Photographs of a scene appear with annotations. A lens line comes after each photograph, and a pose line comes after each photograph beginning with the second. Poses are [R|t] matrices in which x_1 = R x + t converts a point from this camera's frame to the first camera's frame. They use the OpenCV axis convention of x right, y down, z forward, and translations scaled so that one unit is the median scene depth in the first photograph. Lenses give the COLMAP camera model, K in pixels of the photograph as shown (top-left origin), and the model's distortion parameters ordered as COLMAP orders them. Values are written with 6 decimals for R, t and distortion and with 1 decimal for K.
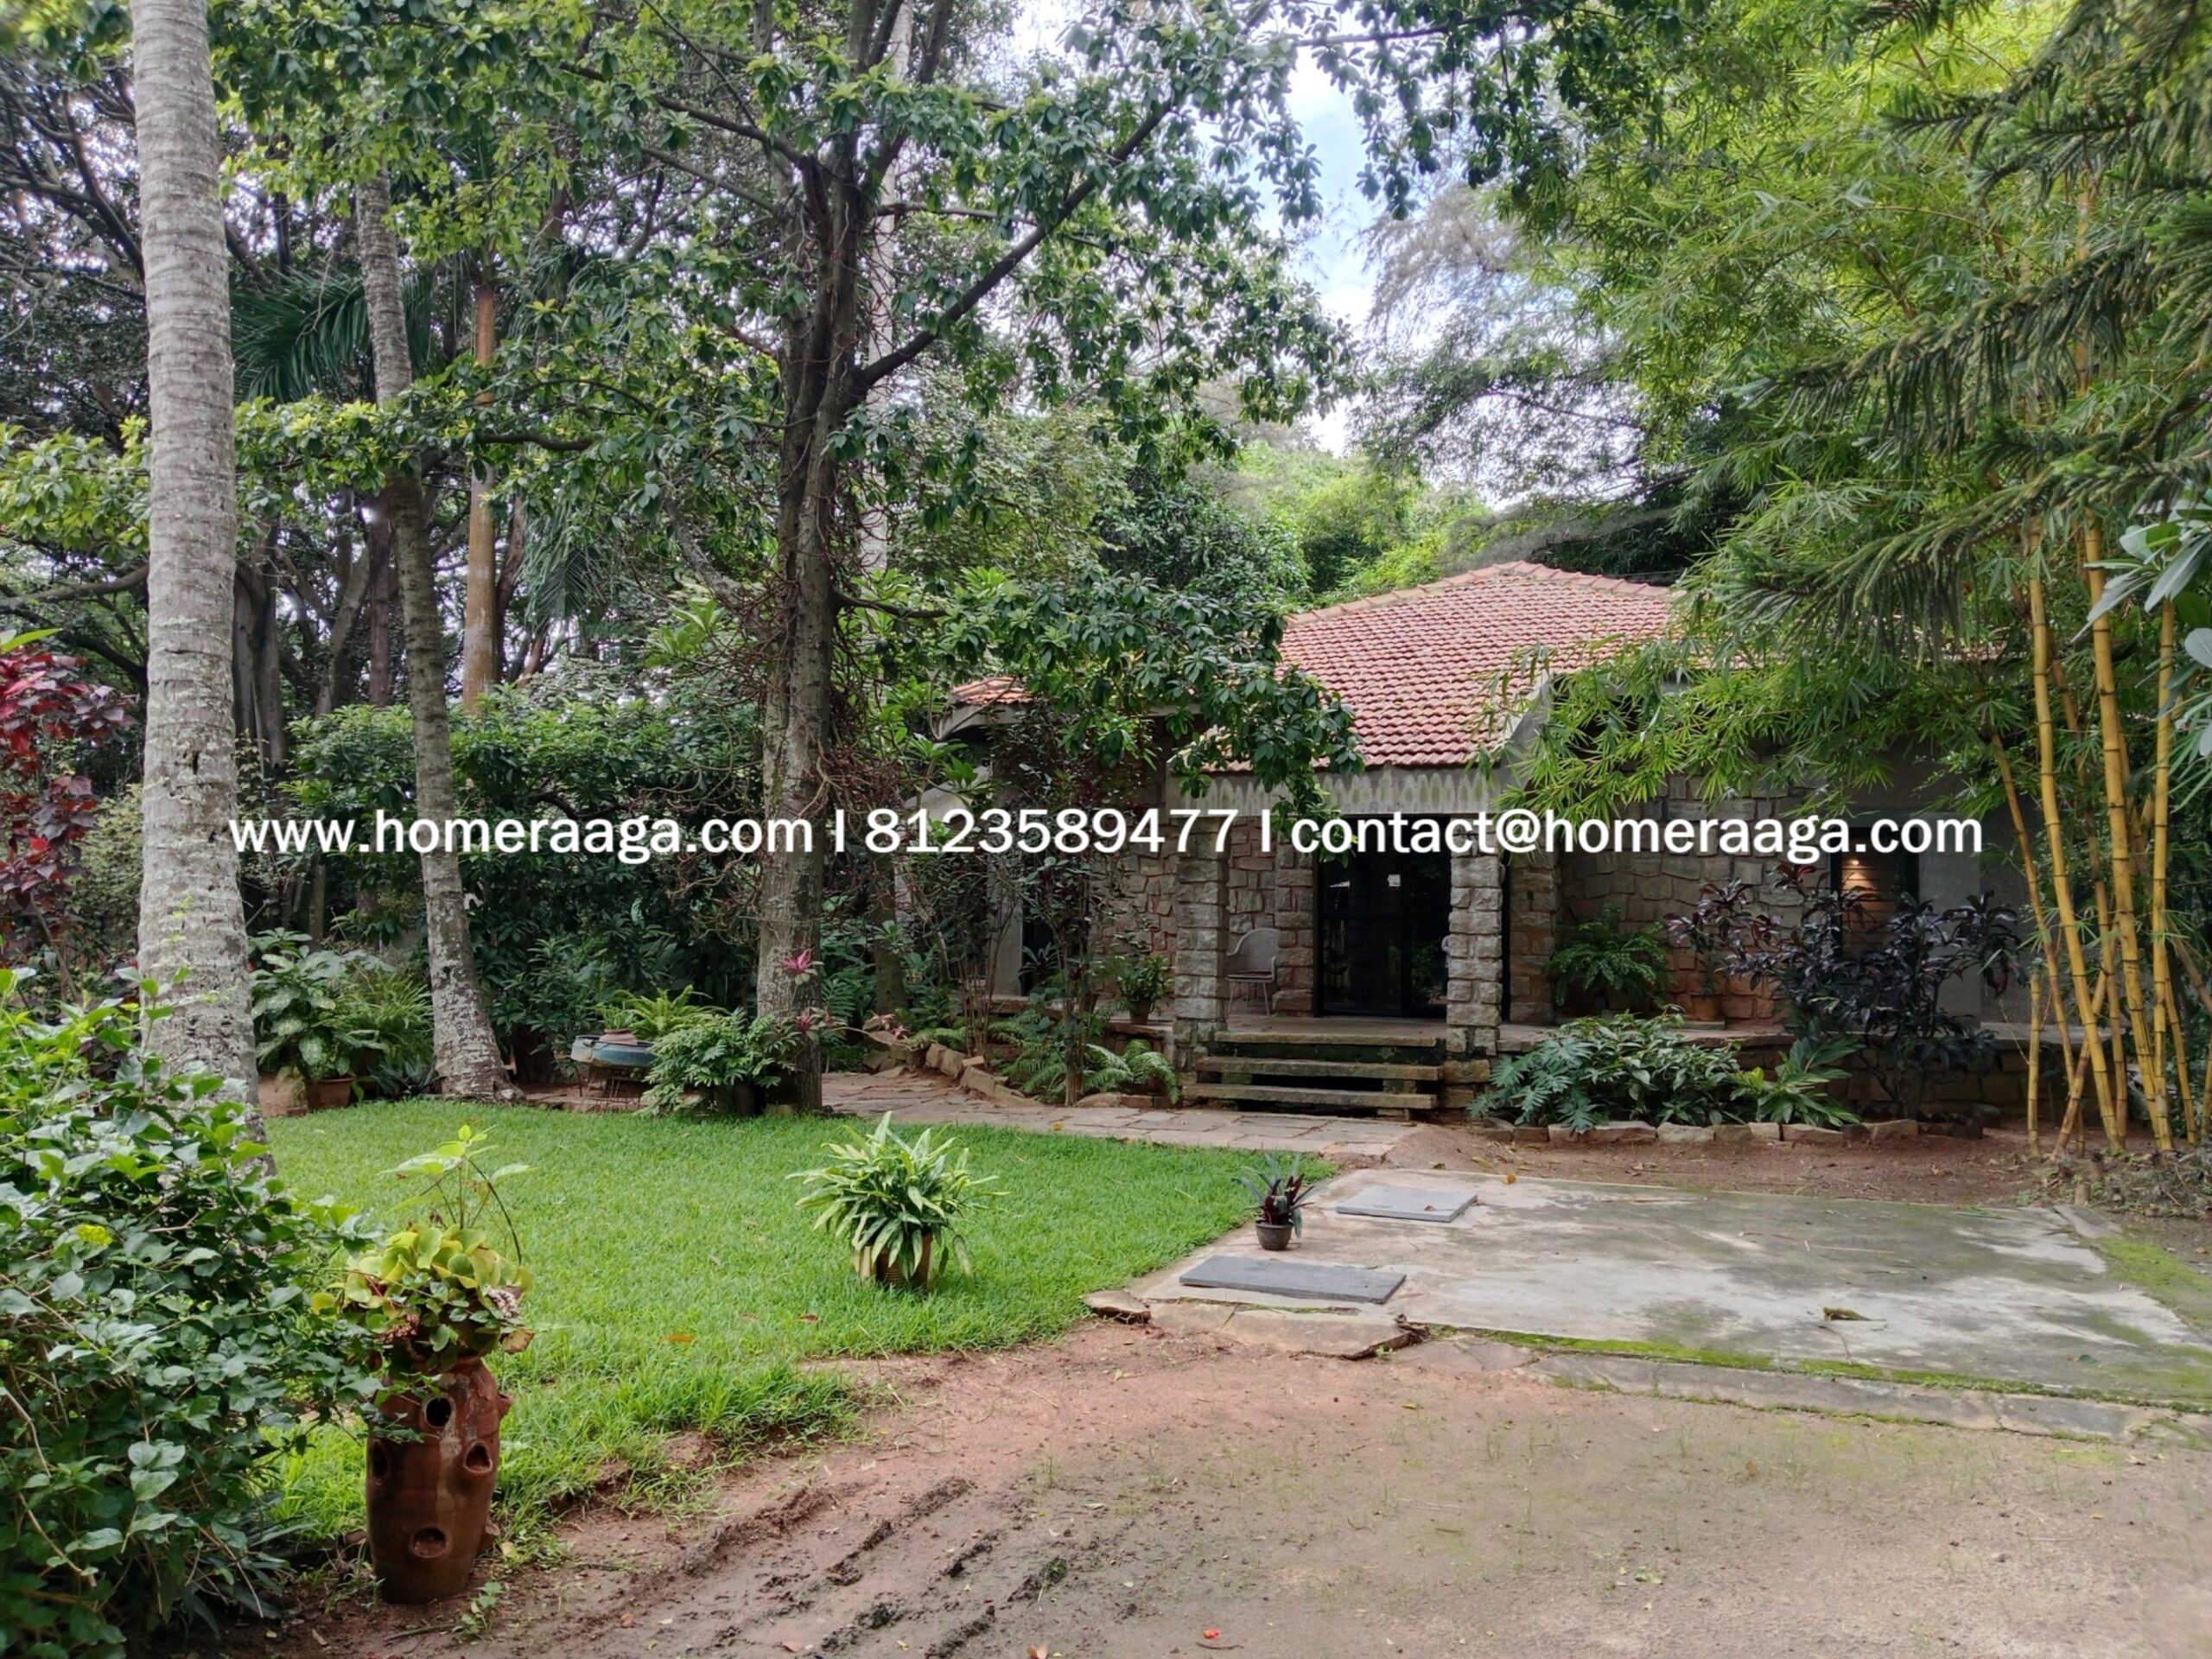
lens RADIAL K [[1741.5, 0, 1103.6], [0, 1741.5, 826.1], [0, 0, 1]] dist [0.081577, -0.142218]
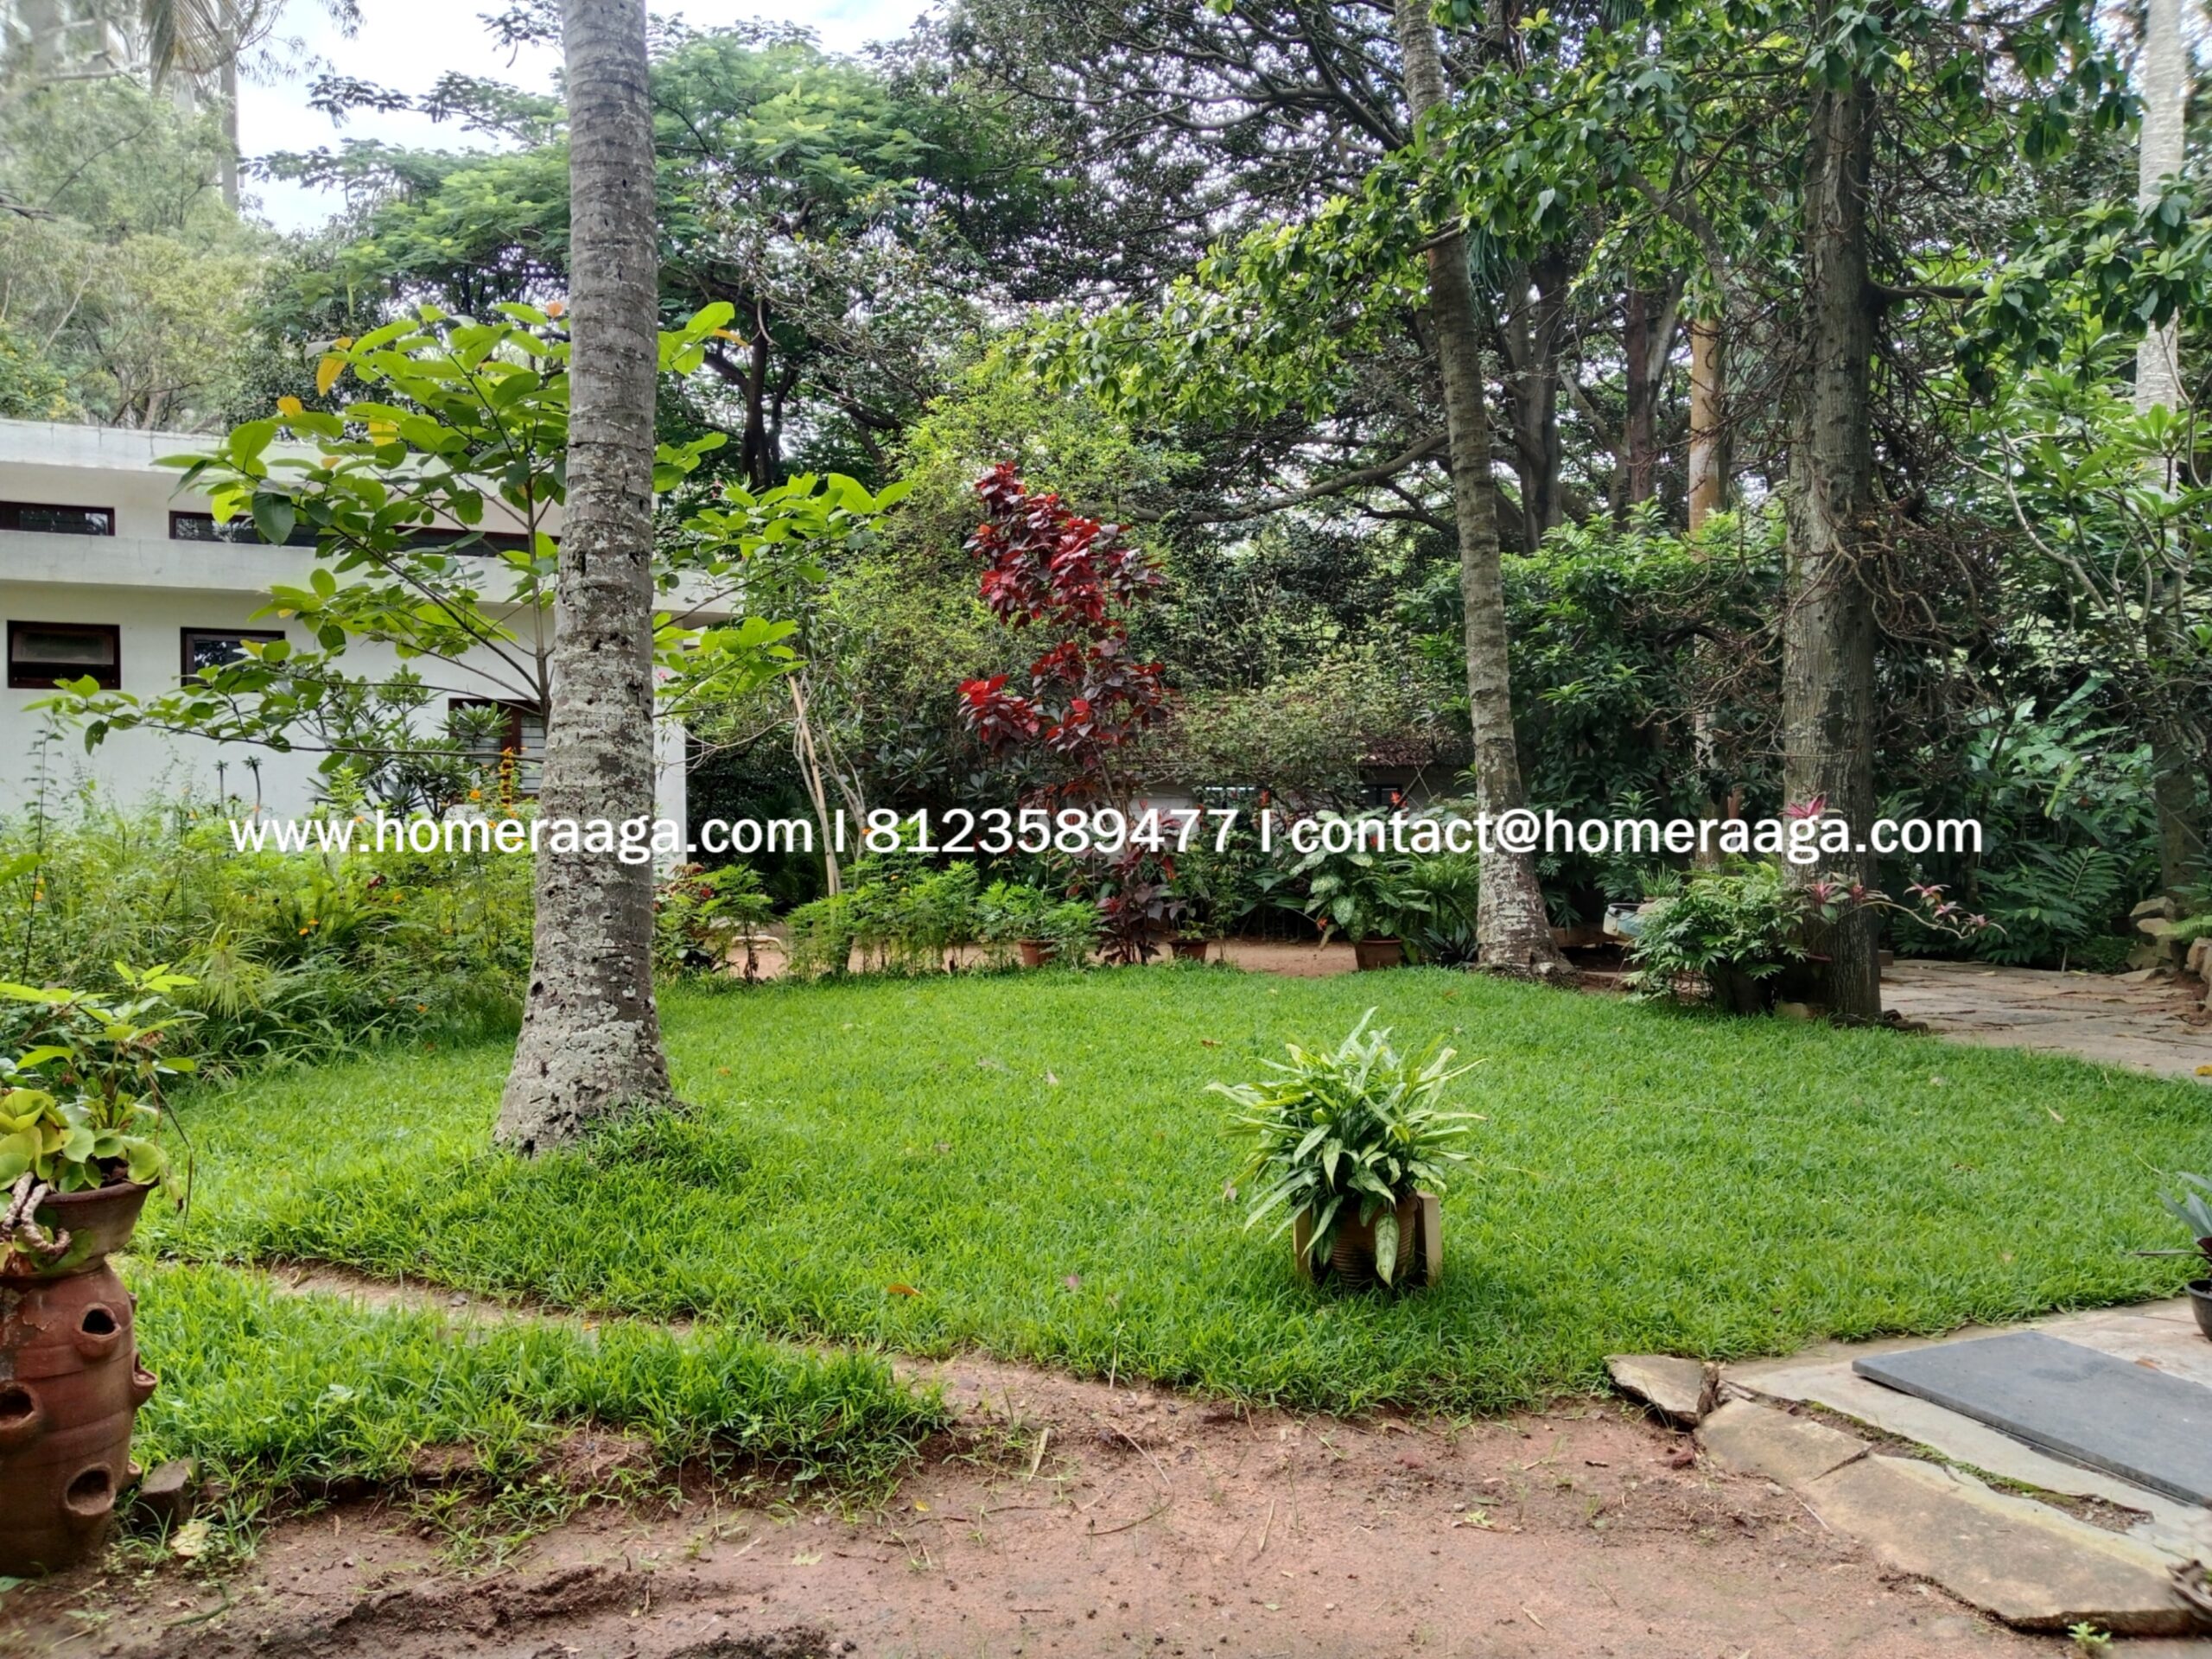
lens RADIAL K [[1741.5, 0, 1112.3], [0, 1741.5, 838.6], [0, 0, 1]] dist [0.081577, -0.142218]
pose [[0.673849, 0.000916, -0.738869, 0.312158], [0.053834, 0.997281, 0.050332, 0.068651], [0.736905, -0.073692, 0.671967, 0.540357]]
